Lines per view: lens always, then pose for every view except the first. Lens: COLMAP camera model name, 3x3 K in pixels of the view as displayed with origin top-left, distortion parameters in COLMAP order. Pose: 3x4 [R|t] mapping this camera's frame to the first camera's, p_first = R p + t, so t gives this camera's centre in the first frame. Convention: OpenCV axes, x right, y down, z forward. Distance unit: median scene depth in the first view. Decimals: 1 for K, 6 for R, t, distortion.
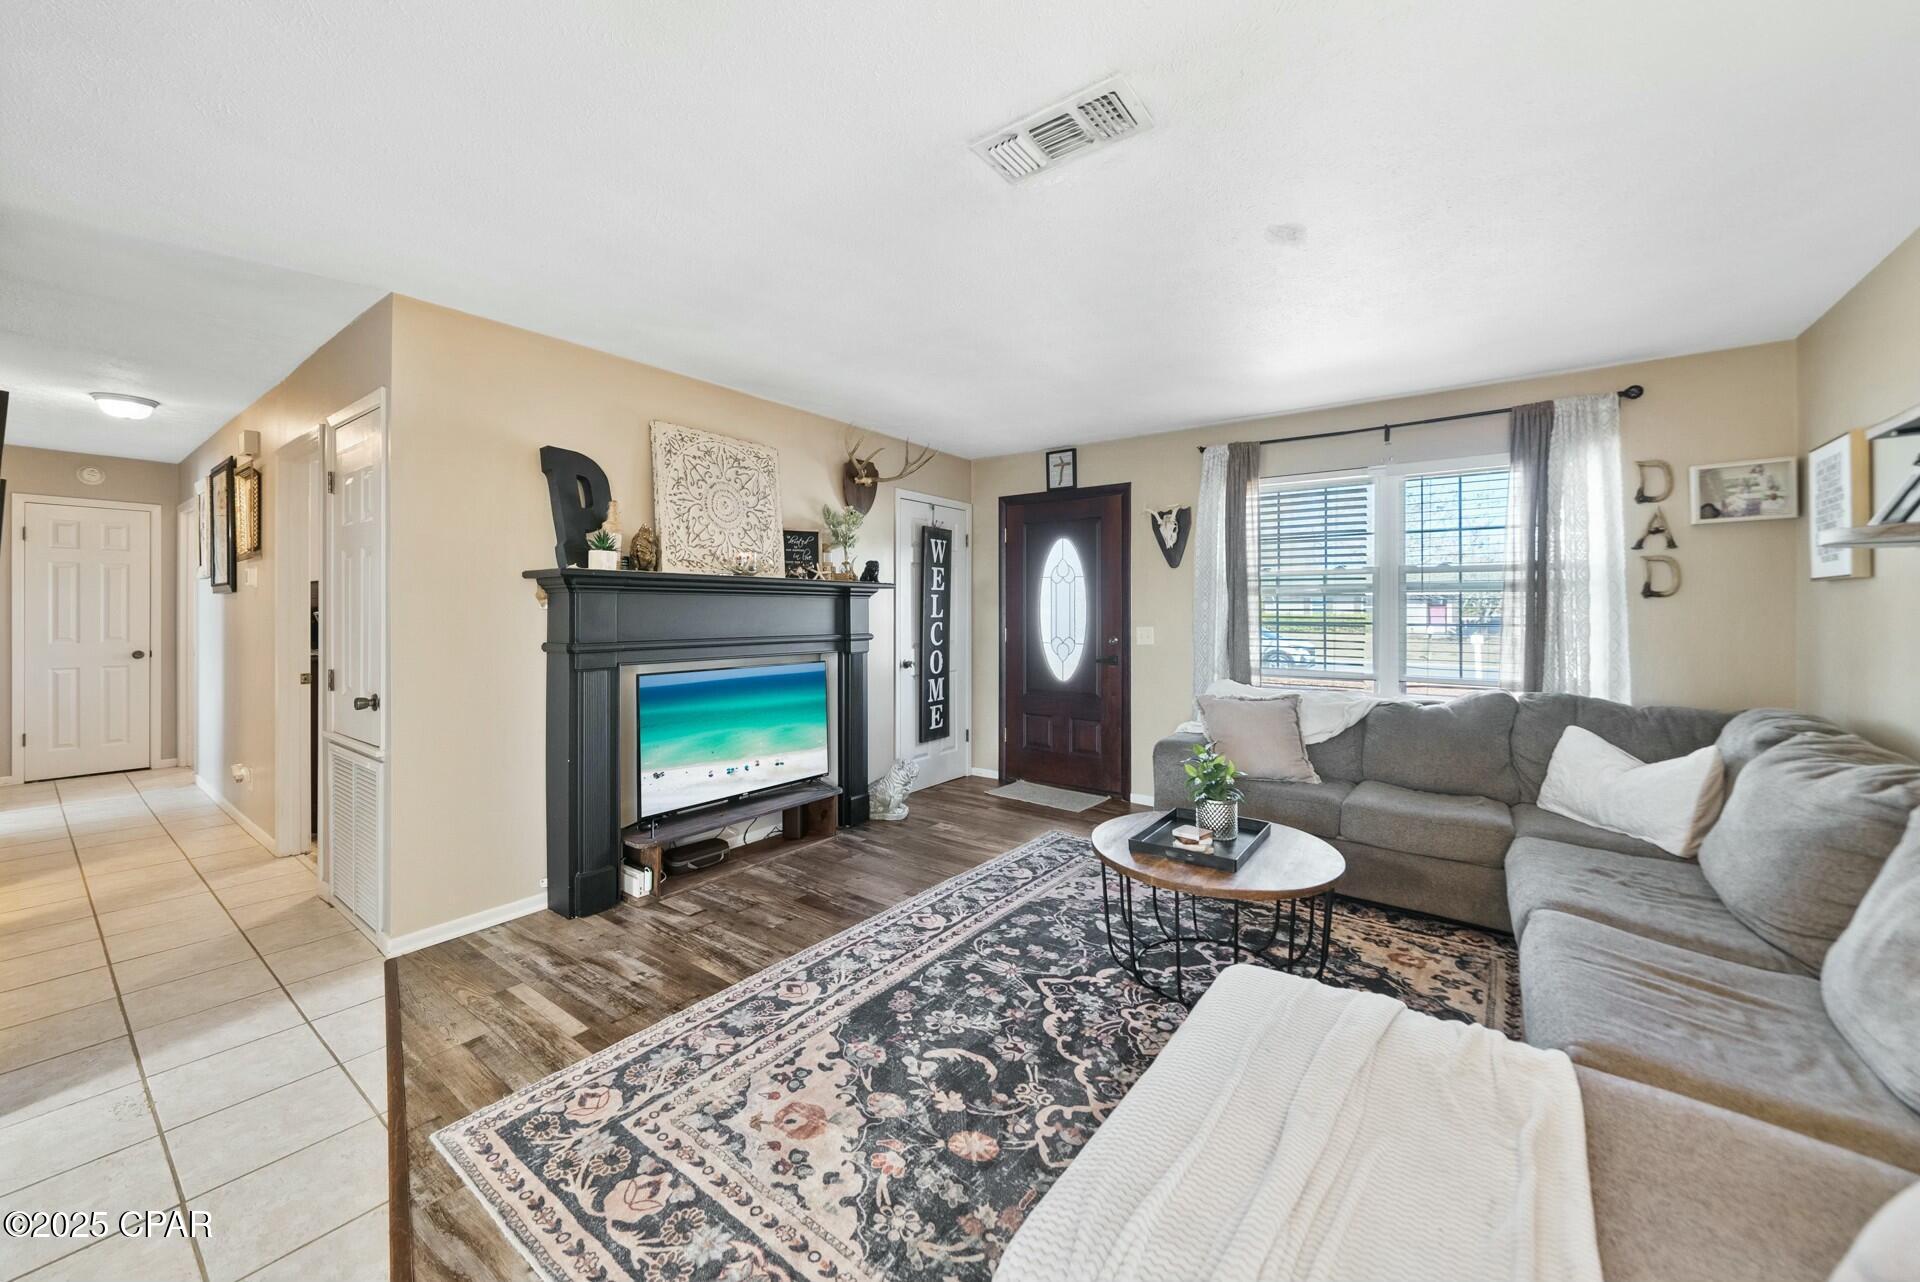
lens RADIAL K [[722.9, 0, 933.5], [0, 722.9, 604.7], [0, 0, 1]] dist [-0.003783, -0.000276]
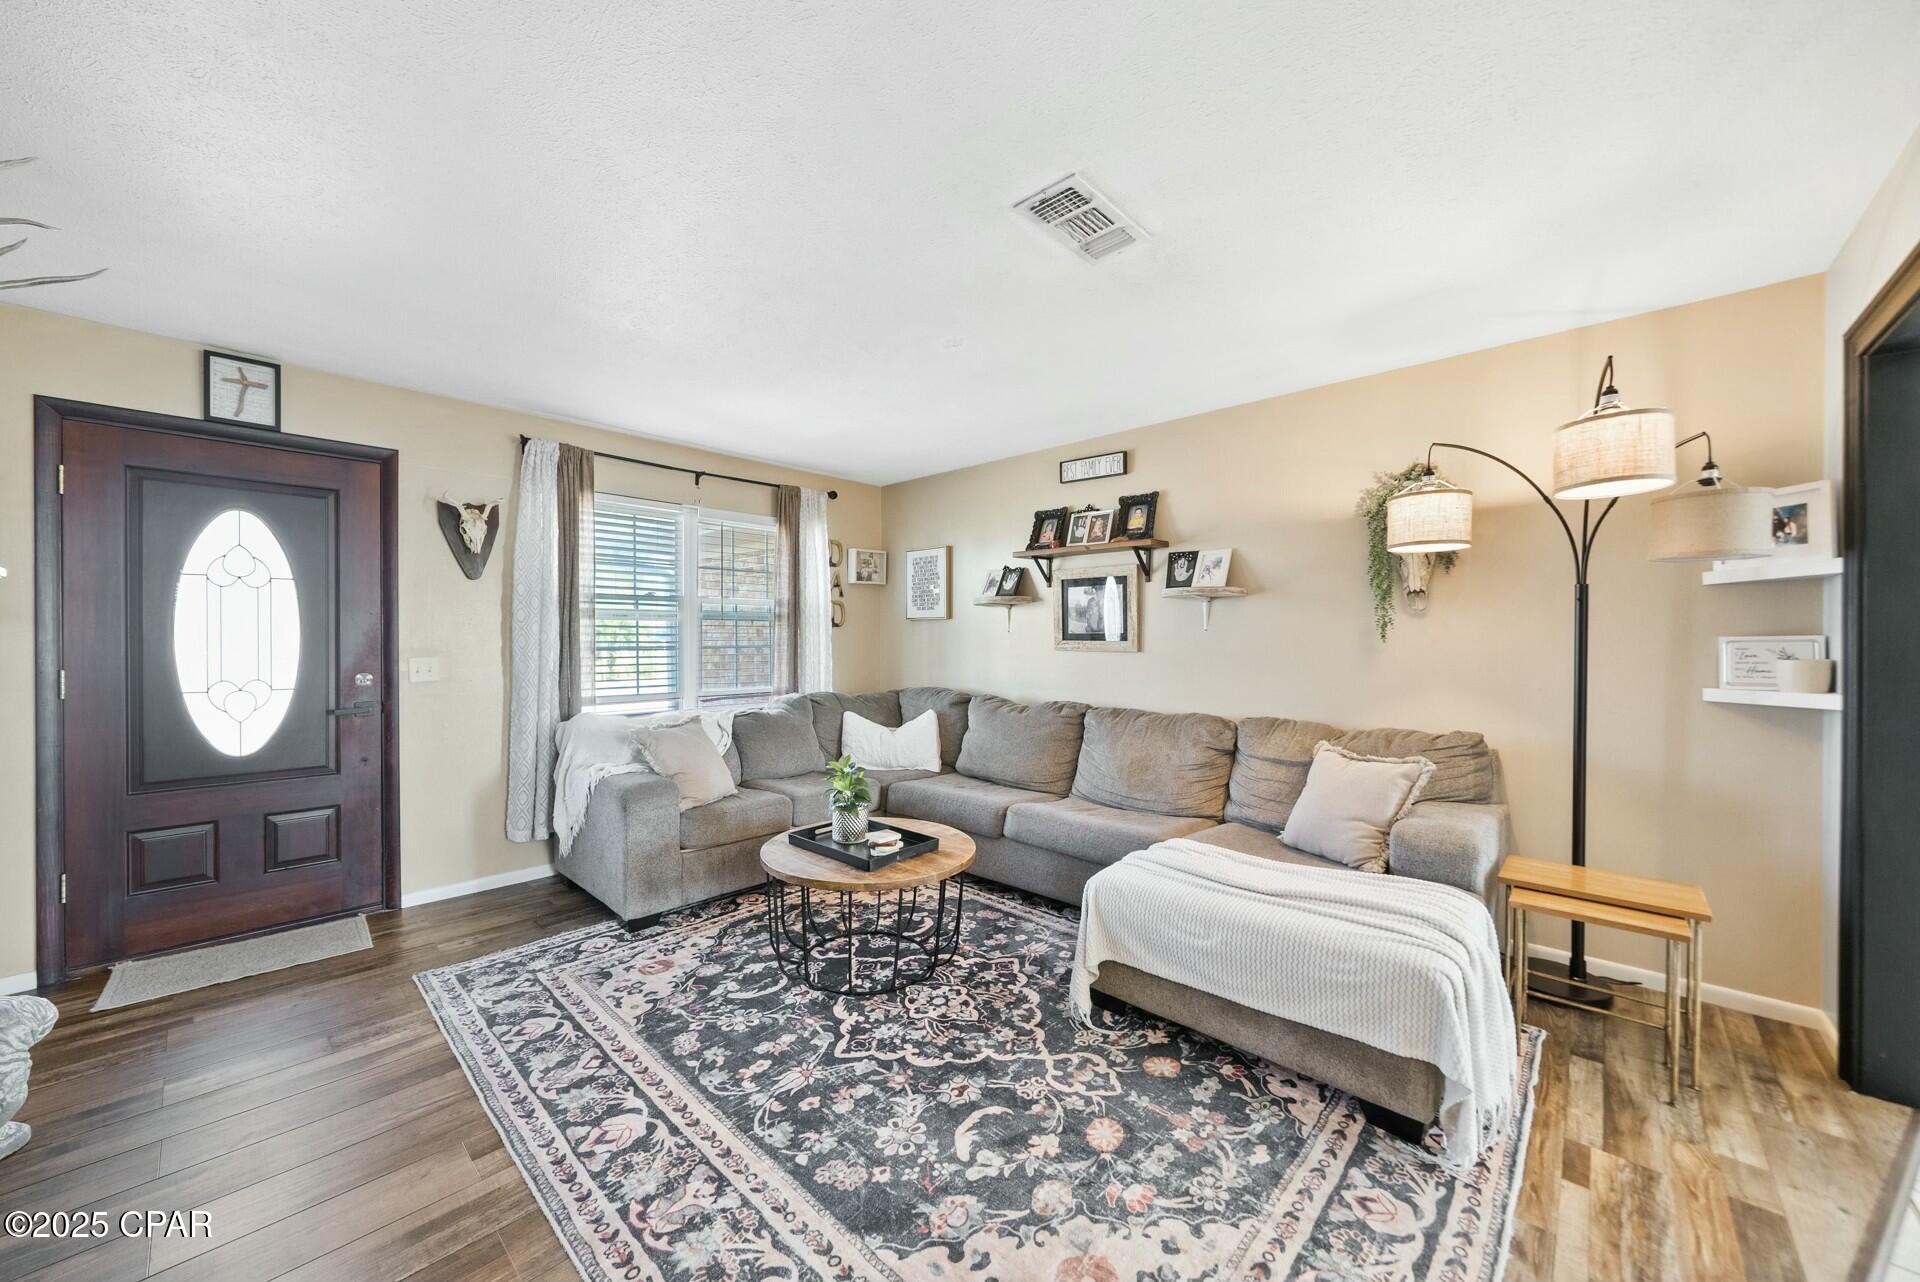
lens RADIAL K [[705.6, 0, 952.8], [0, 705.6, 653.8], [0, 0, 1]] dist [-0.007486, 0.001876]
pose [[0.091411, -0.026508, 0.995460, -0.663431], [-0.007314, 0.999601, 0.027290, 0.005347], [-0.995786, -0.009775, 0.091181, 0.762447]]
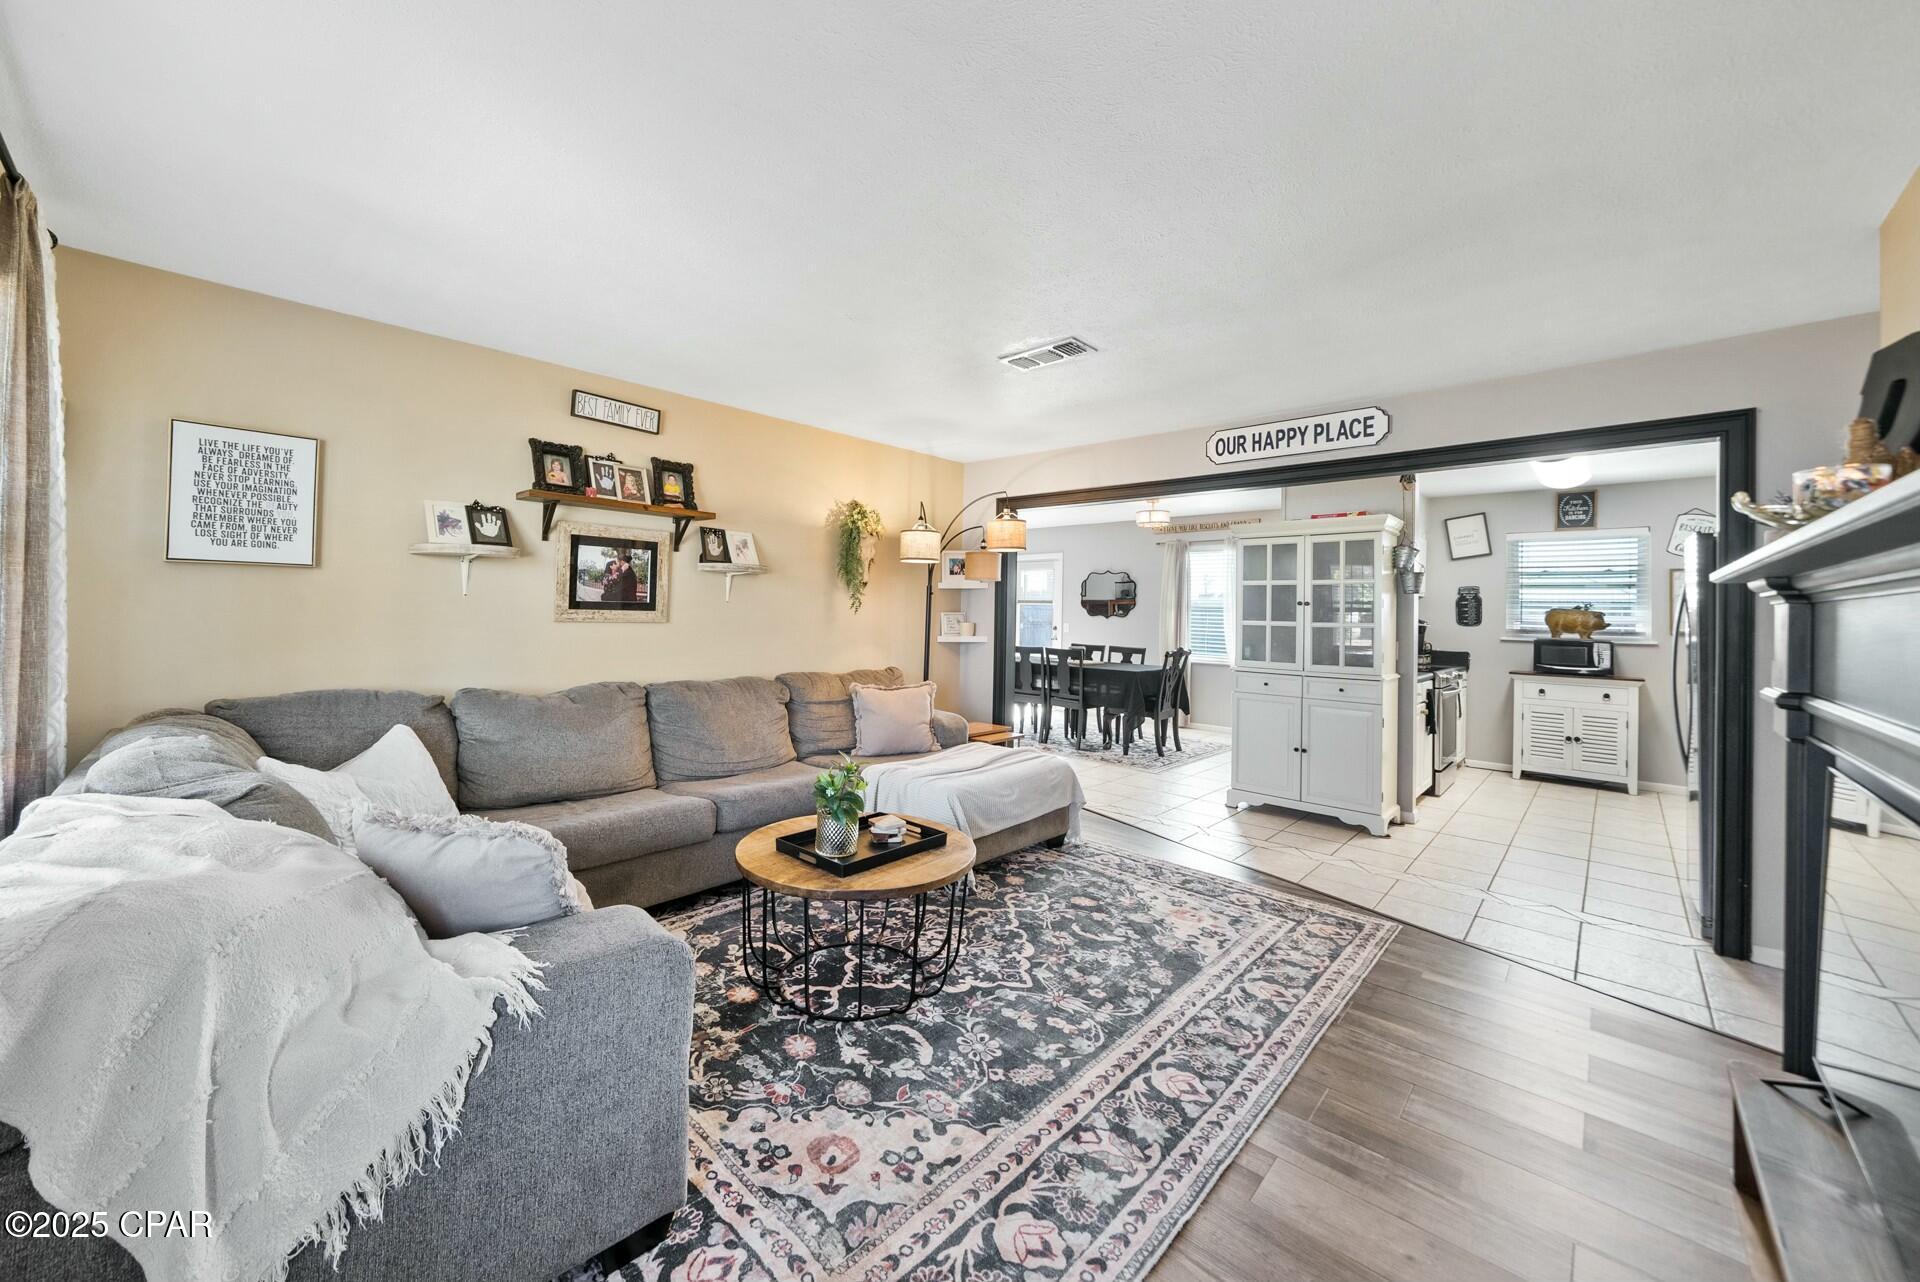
lens RADIAL K [[722.9, 0, 933.5], [0, 722.9, 604.7], [0, 0, 1]] dist [-0.003783, -0.000276]
pose [[-0.995518, -0.022970, 0.091743, 0.193775], [-0.024554, 0.999568, -0.016170, 0.014128], [-0.091332, -0.018350, -0.995651, 1.953491]]
